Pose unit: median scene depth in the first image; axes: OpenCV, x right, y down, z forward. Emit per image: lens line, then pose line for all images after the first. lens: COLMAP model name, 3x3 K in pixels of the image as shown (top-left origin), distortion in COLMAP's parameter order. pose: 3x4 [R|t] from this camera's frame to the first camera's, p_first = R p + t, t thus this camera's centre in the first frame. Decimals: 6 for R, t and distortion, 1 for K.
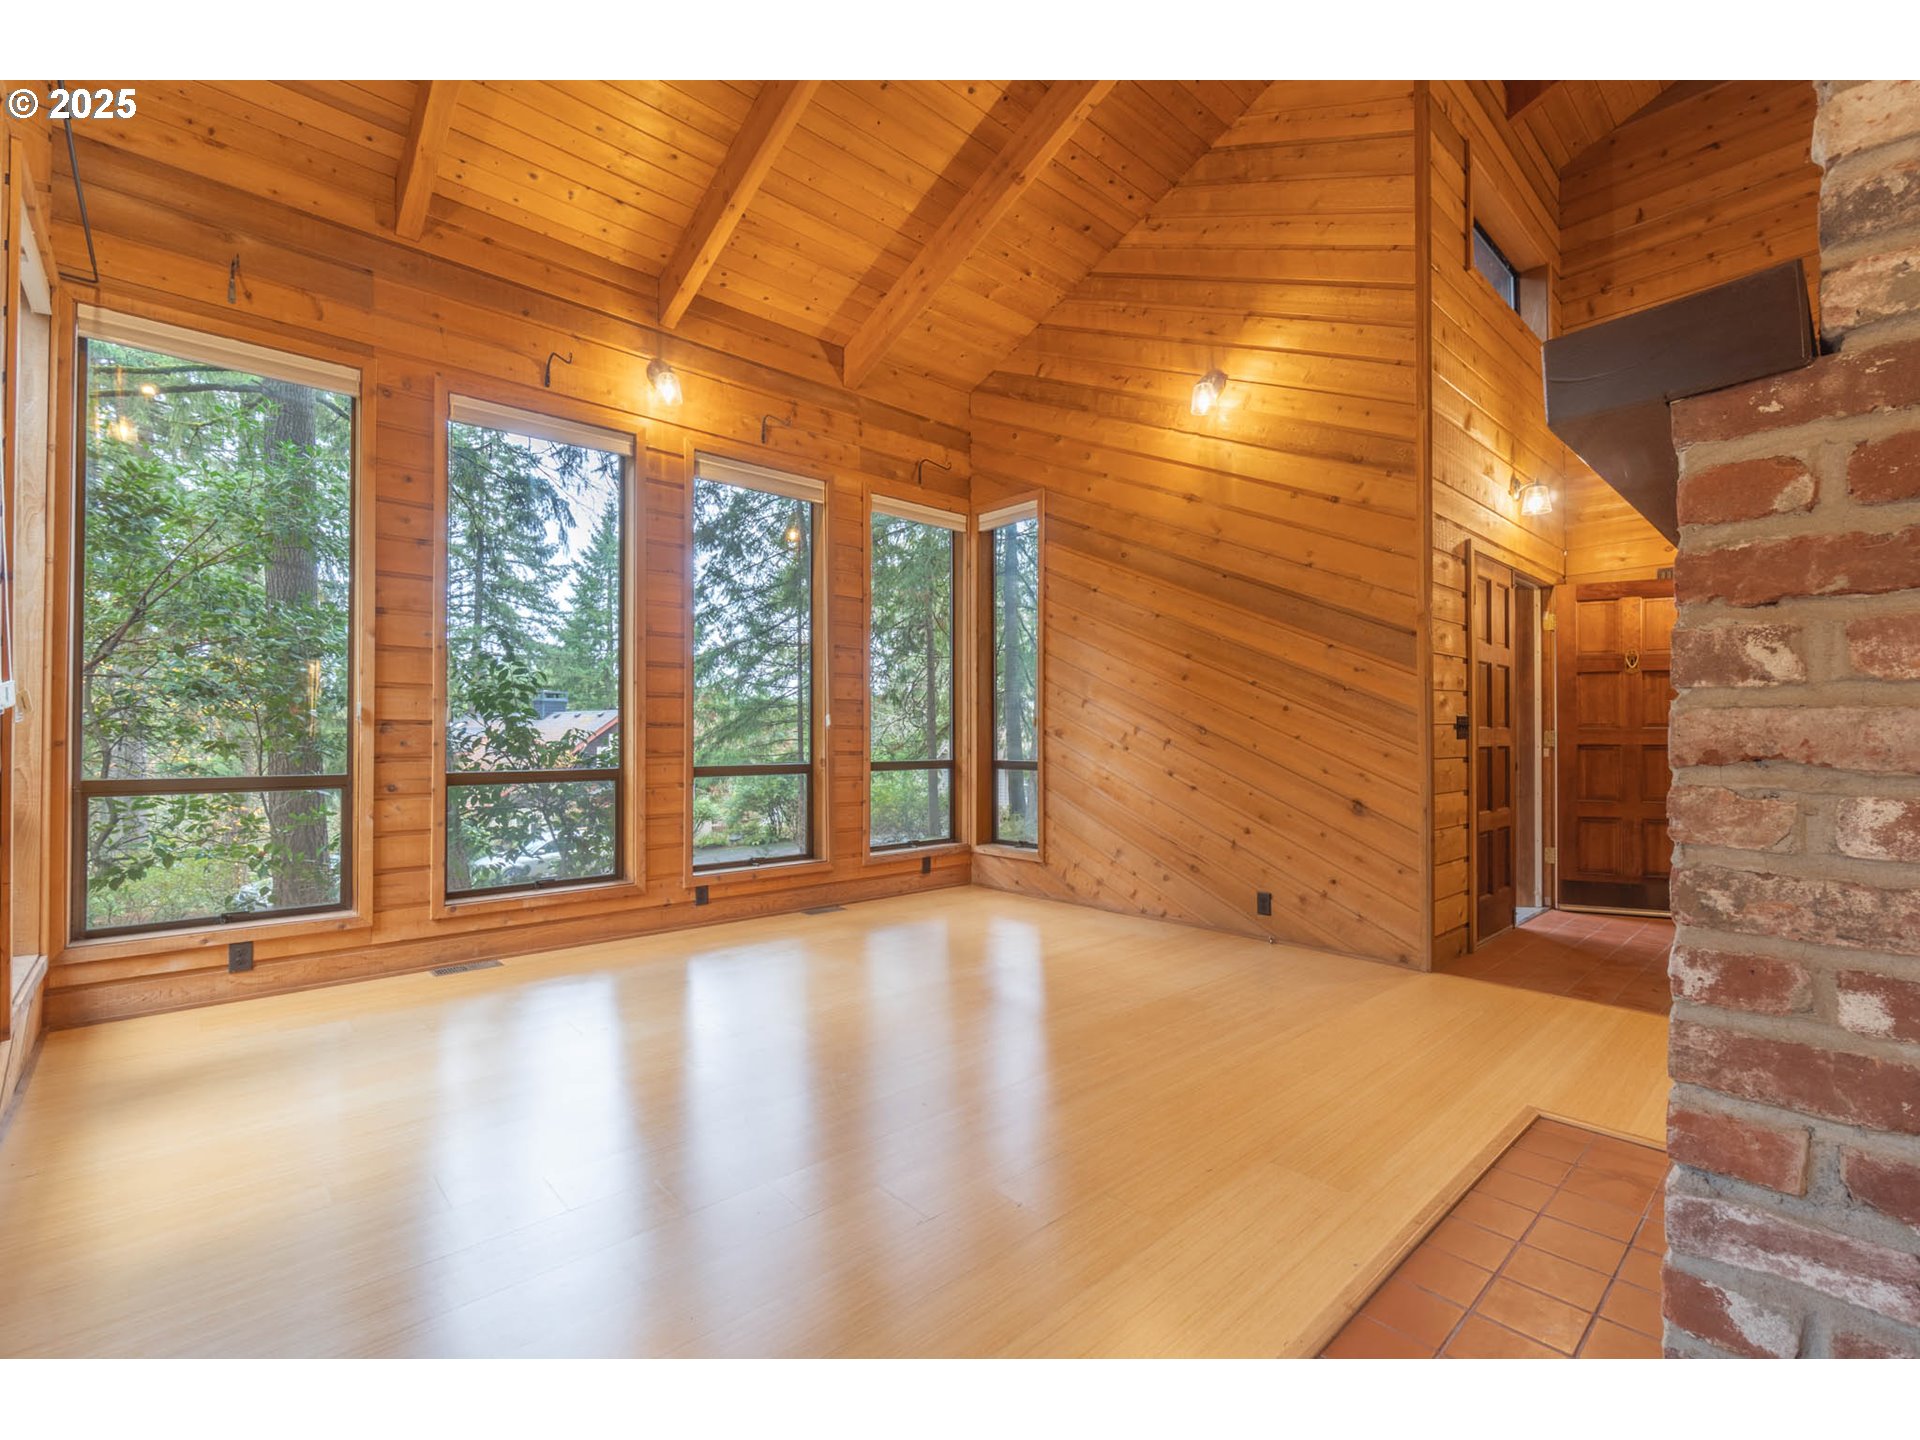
lens RADIAL K [[852.0, 0, 960.0], [0, 852.0, 720.0], [0, 0, 1]] dist [-0.001689, -0.000882]
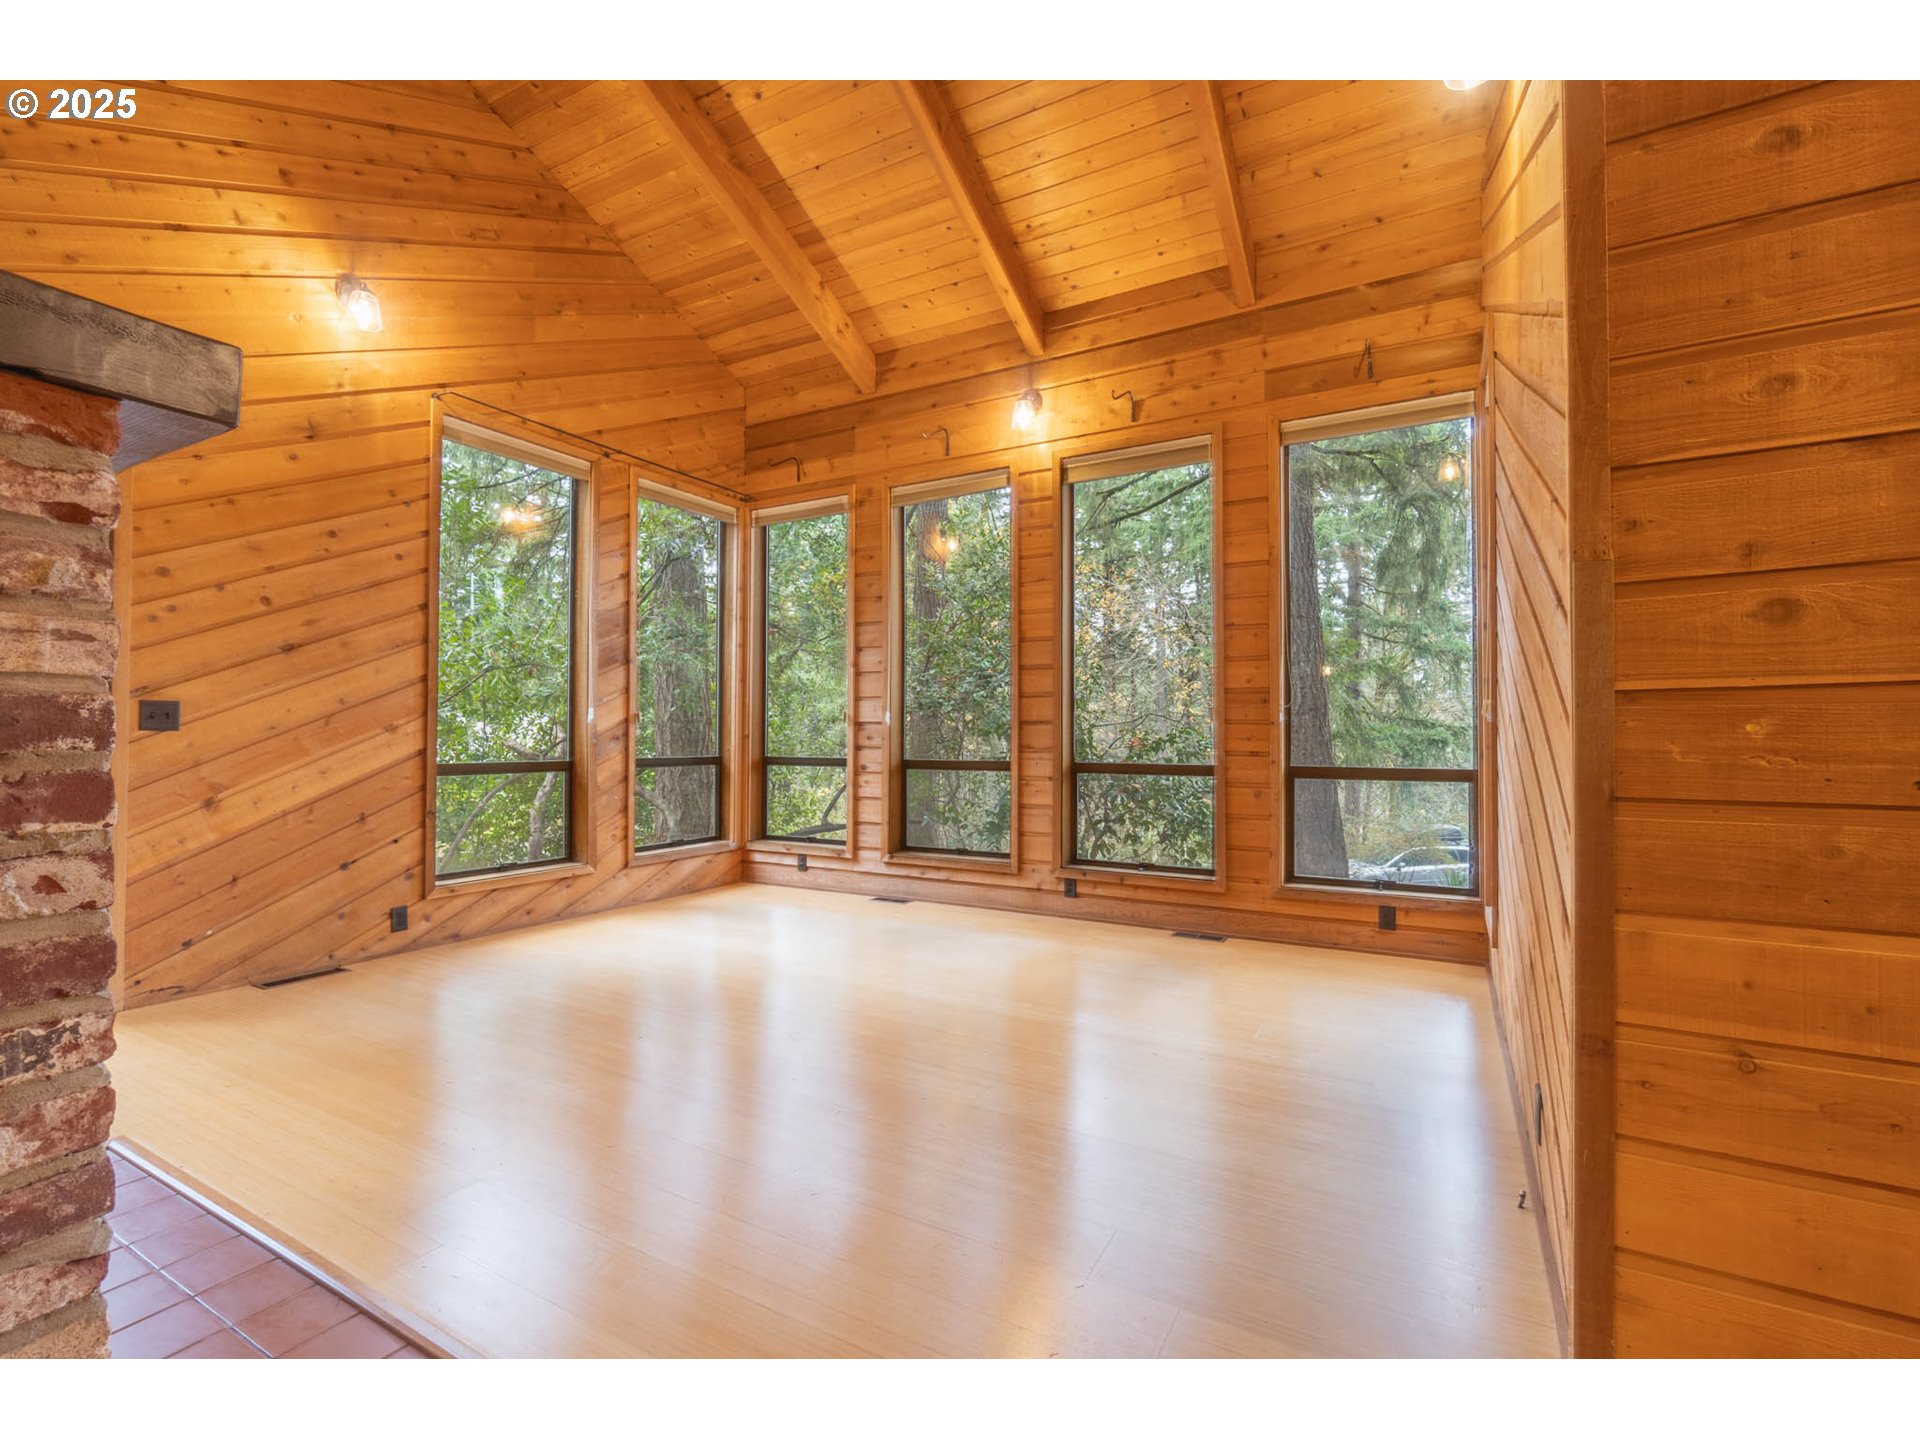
lens RADIAL K [[852.0, 0, 960.0], [0, 852.0, 720.0], [0, 0, 1]] dist [-0.001689, -0.000882]
pose [[0.311233, -0.020727, -0.950108, 0.660571], [0.014088, 0.999753, -0.017195, 0.020064], [0.950229, -0.008034, 0.311448, 0.576594]]
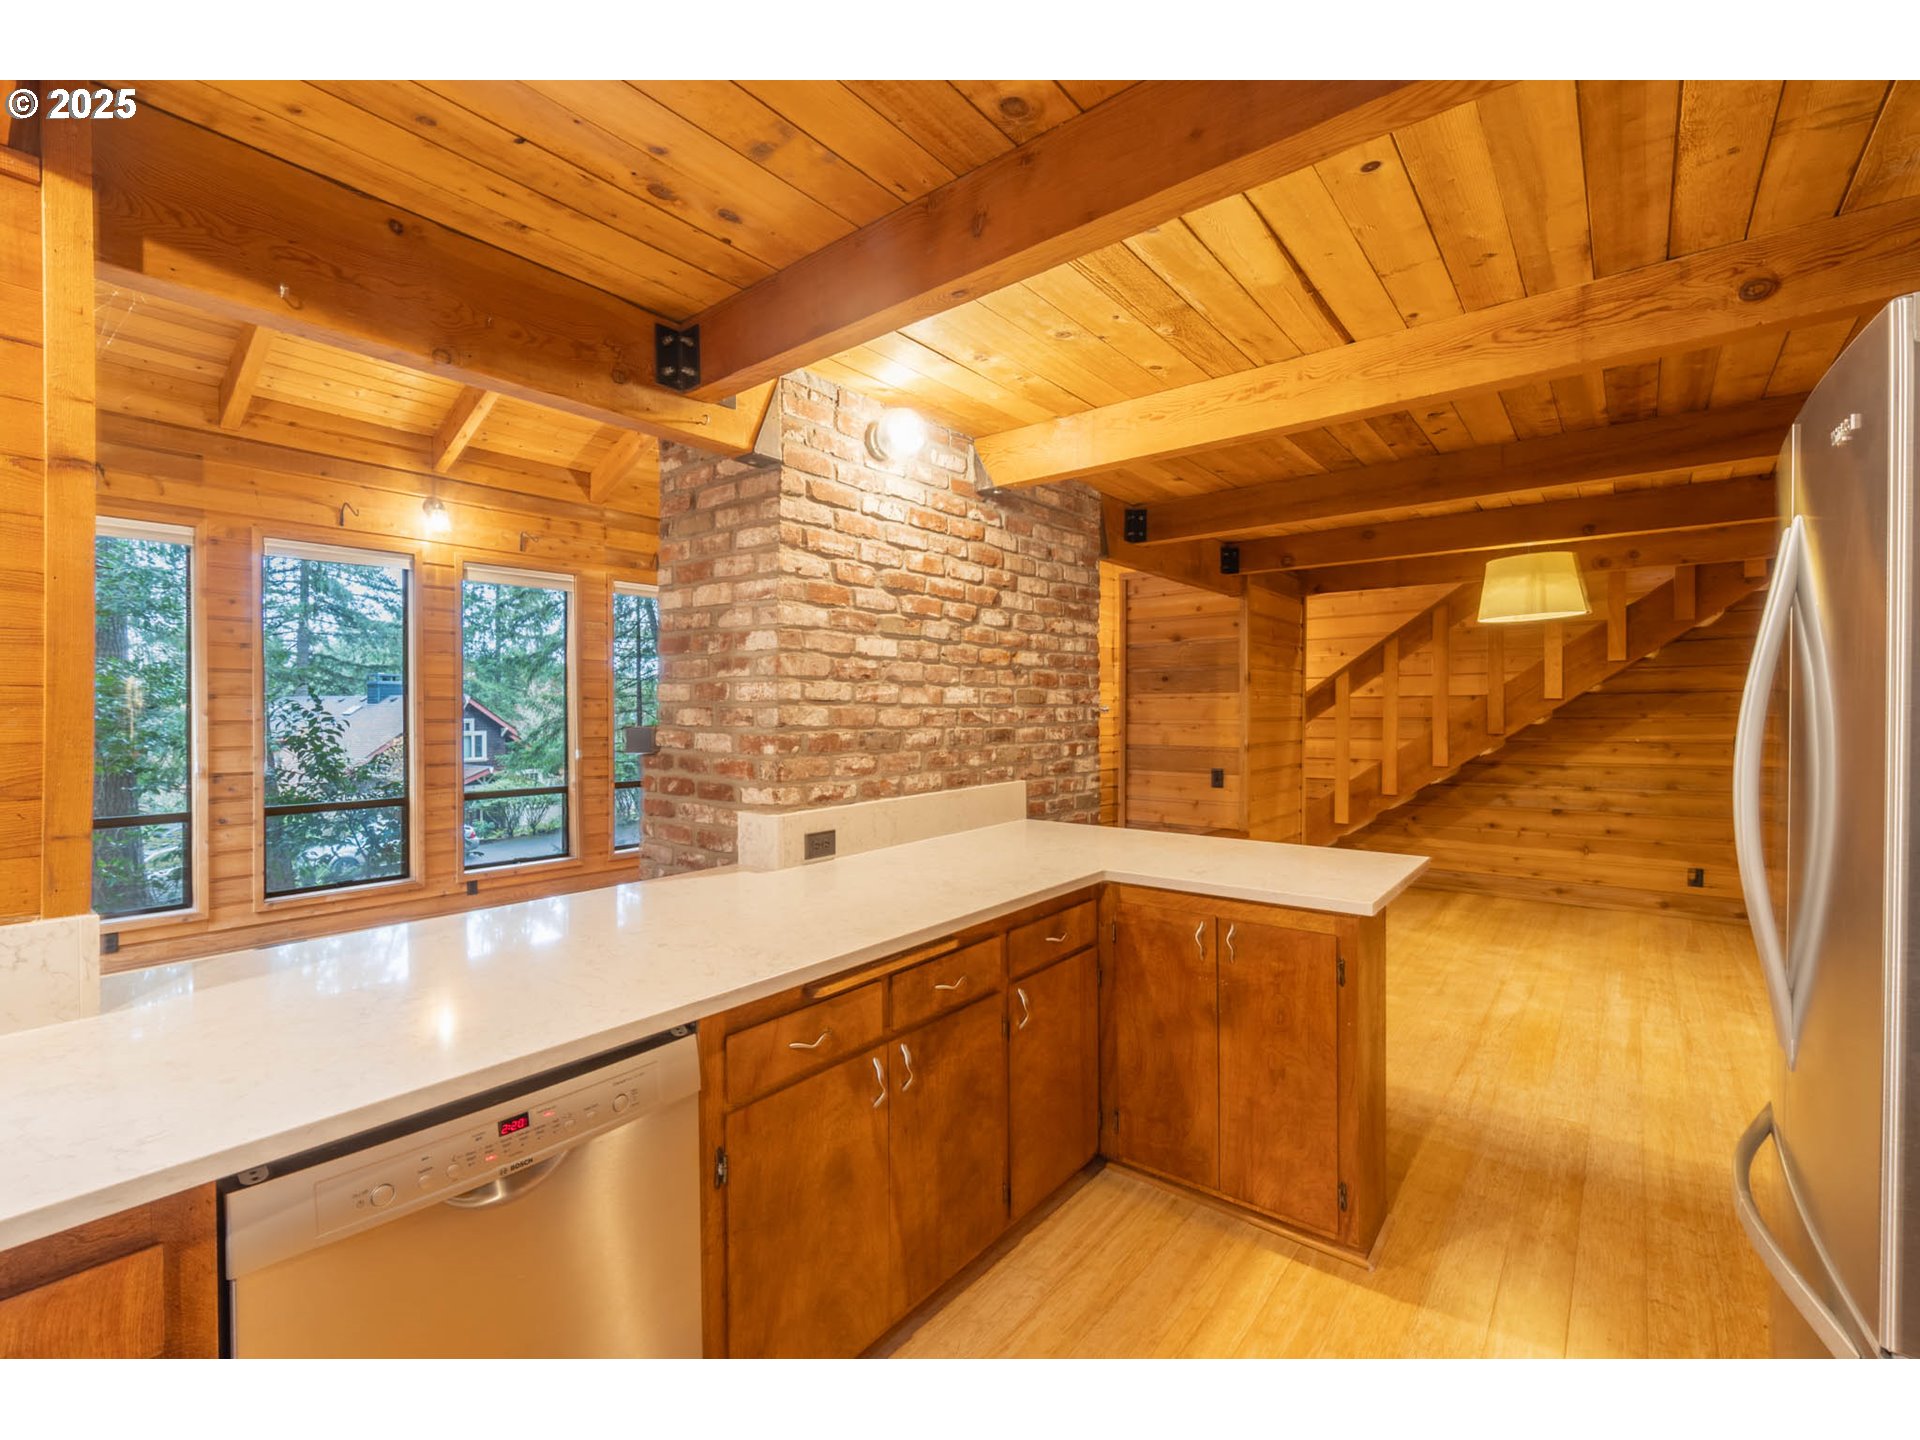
lens RADIAL K [[836.2, 0, 947.4], [0, 836.2, 708.1], [0, 0, 1]] dist [-0.003735, 0.000161]
pose [[0.990282, -0.003347, 0.139033, 0.278040], [0.001293, 0.999889, 0.014867, -0.105400], [-0.139068, -0.014543, 0.990176, -0.448166]]
